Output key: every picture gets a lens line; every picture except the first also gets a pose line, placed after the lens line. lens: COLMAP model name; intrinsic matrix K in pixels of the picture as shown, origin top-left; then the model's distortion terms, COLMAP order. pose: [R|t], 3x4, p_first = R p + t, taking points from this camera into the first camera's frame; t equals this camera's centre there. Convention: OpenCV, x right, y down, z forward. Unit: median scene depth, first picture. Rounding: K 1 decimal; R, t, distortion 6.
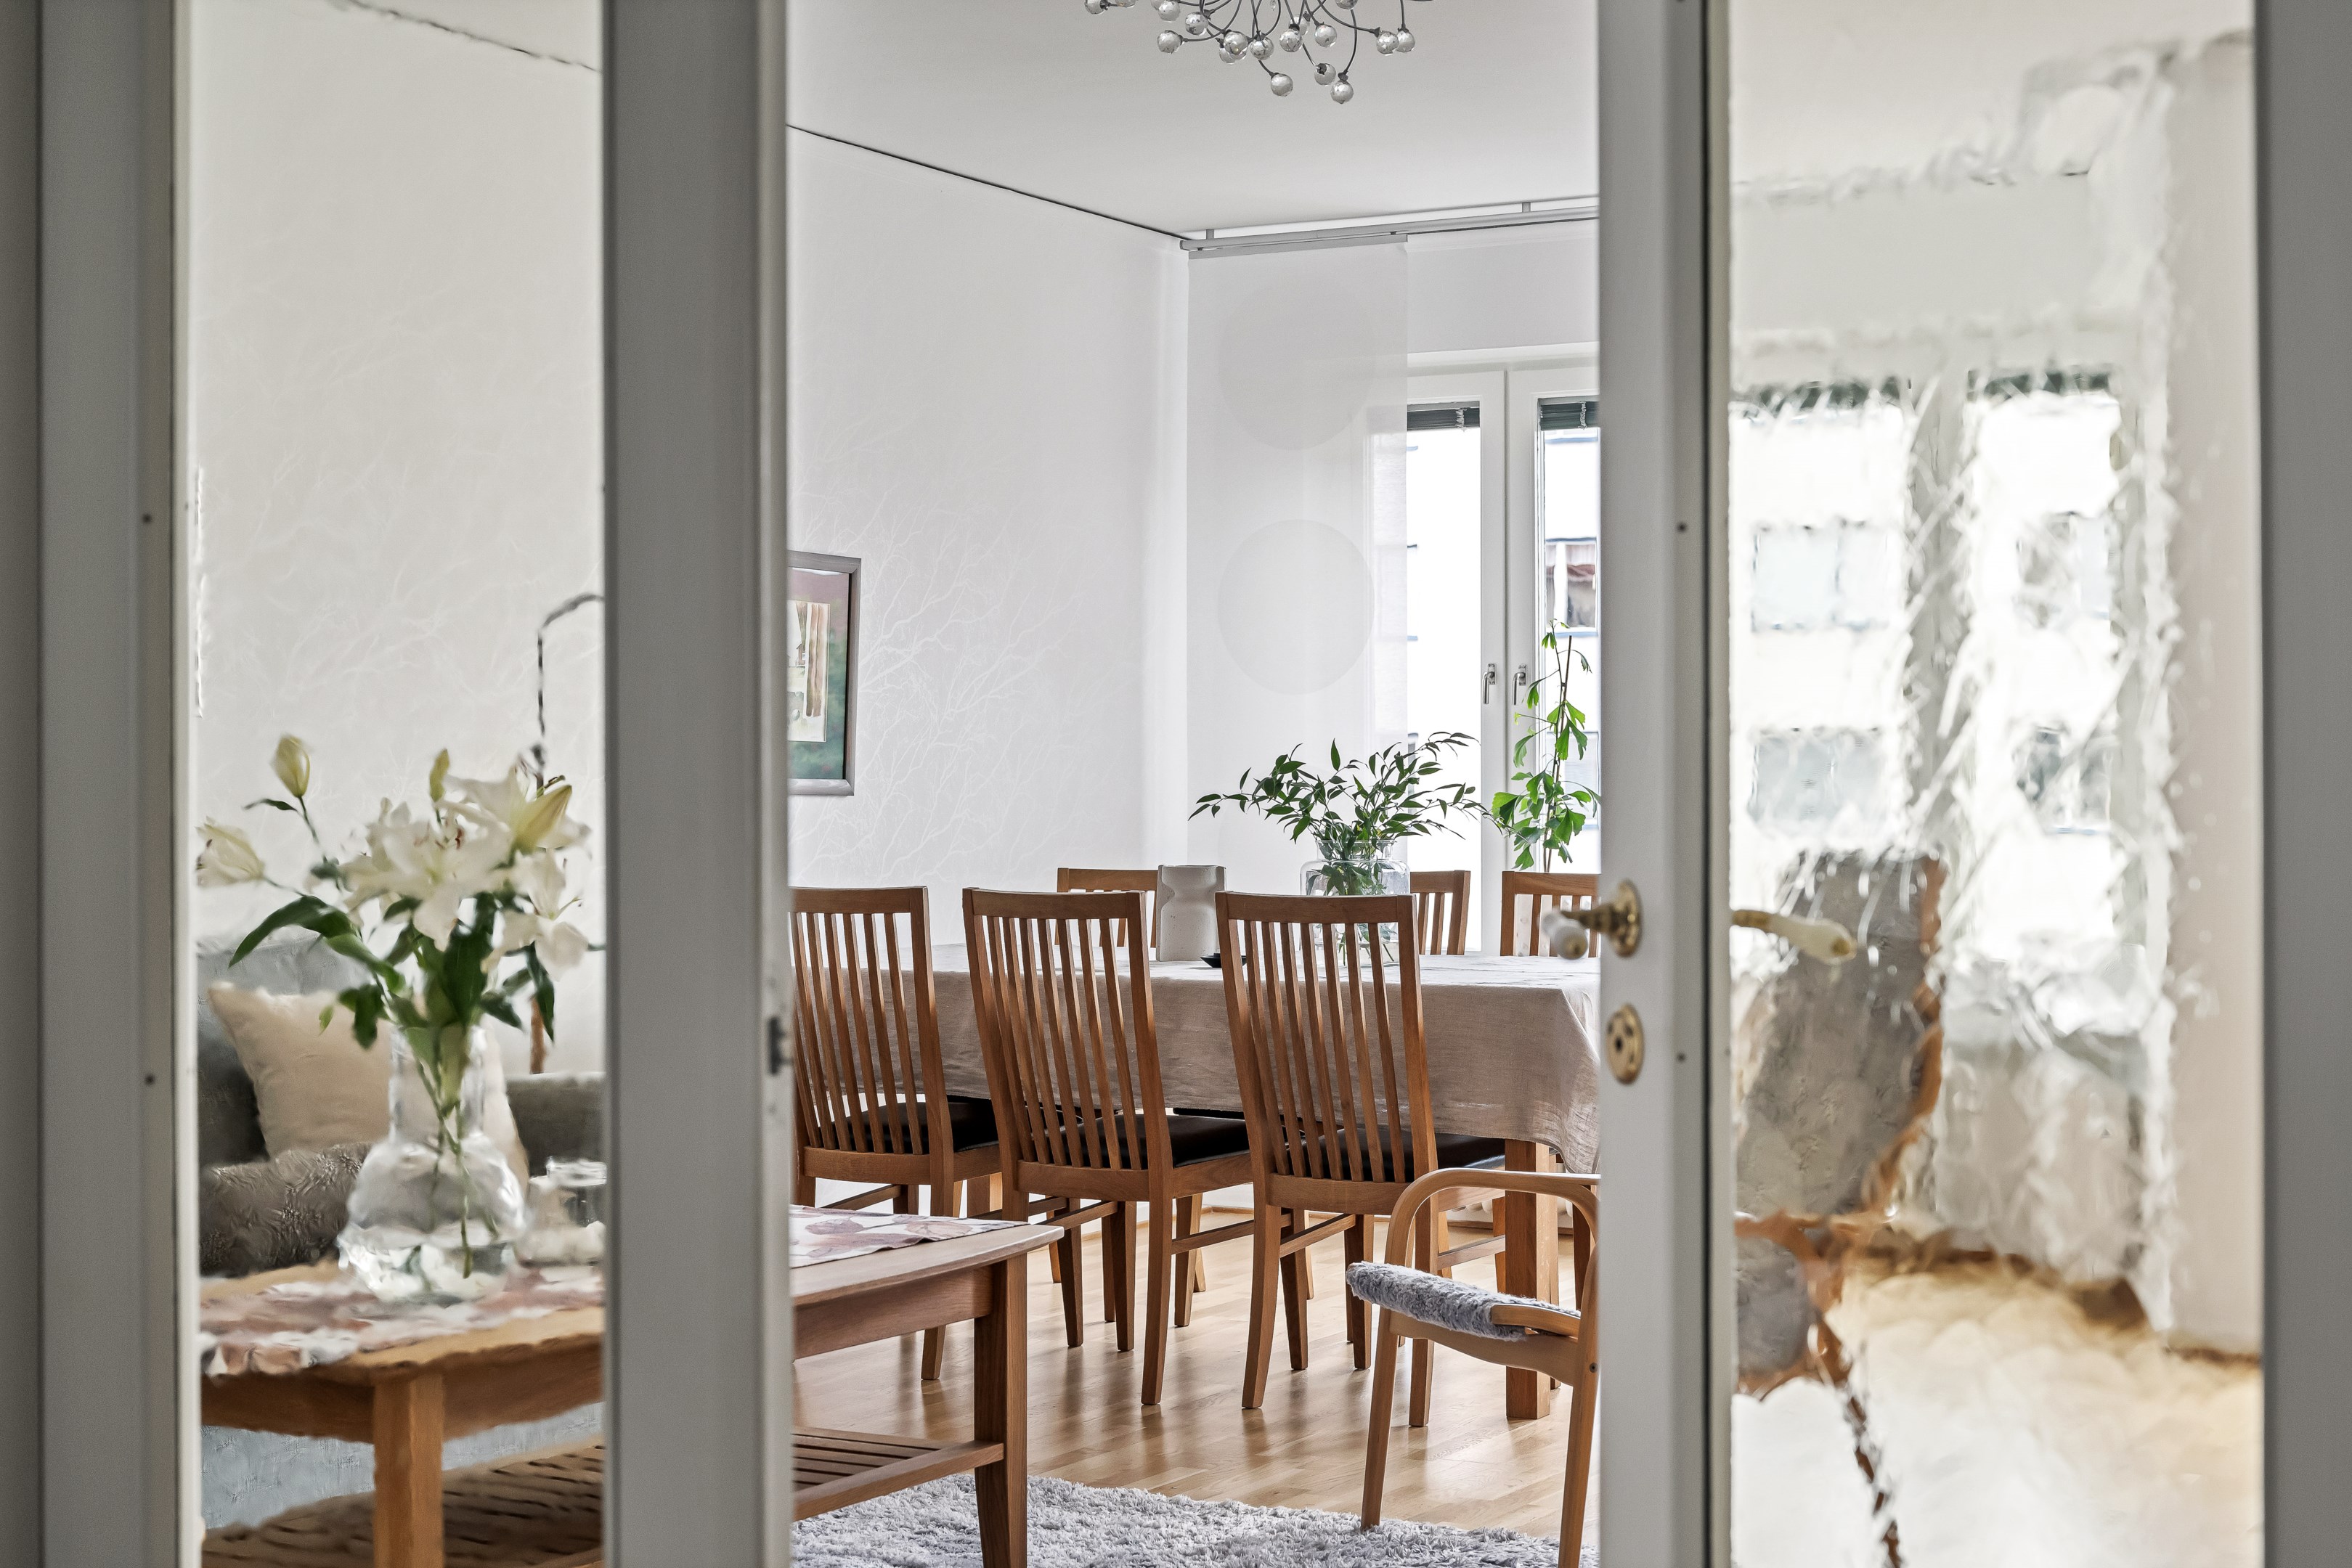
lens RADIAL K [[3602.1, 0, 1176.0], [0, 3602.1, 784.0], [0, 0, 1]] dist [0.003041, 0.020781]
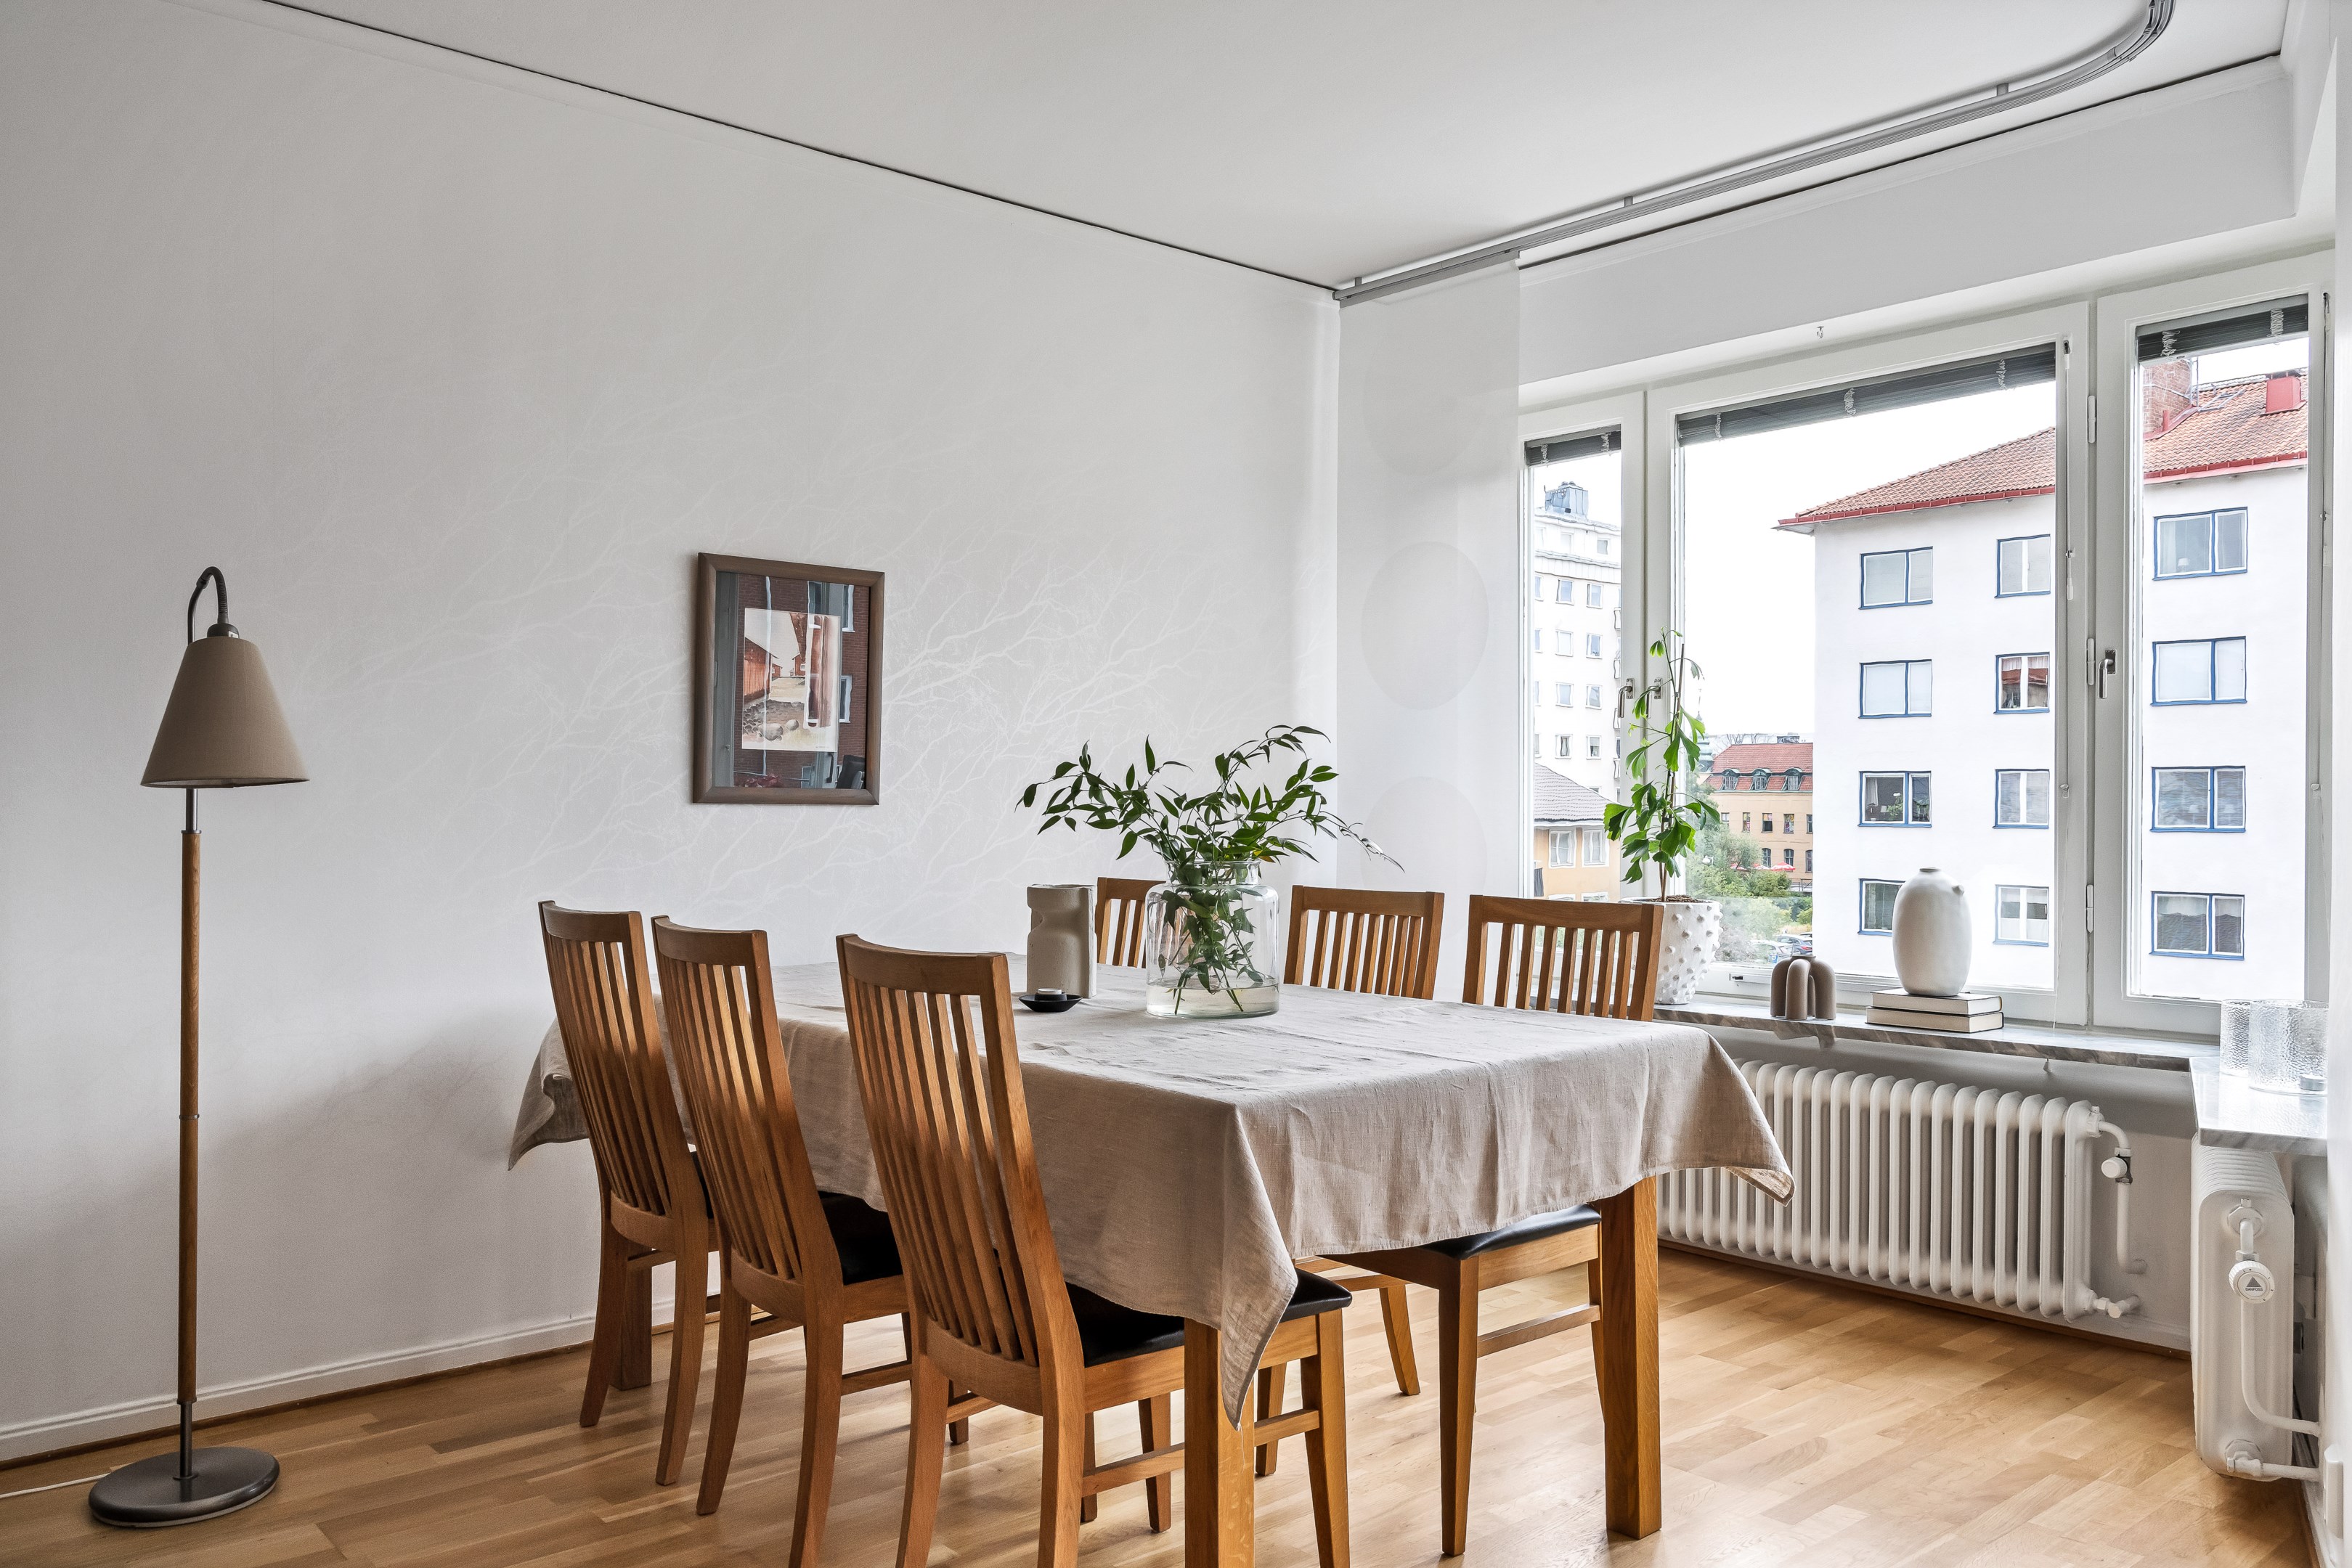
lens RADIAL K [[1797.6, 0, 1175.4], [0, 1797.6, 817.3], [0, 0, 1]] dist [-0.006934, -0.001022]
pose [[0.937879, 0.005716, -0.346915, 0.190245], [-0.002447, 0.999948, 0.009863, 0.001700], [0.346953, -0.008401, 0.937845, 0.630497]]
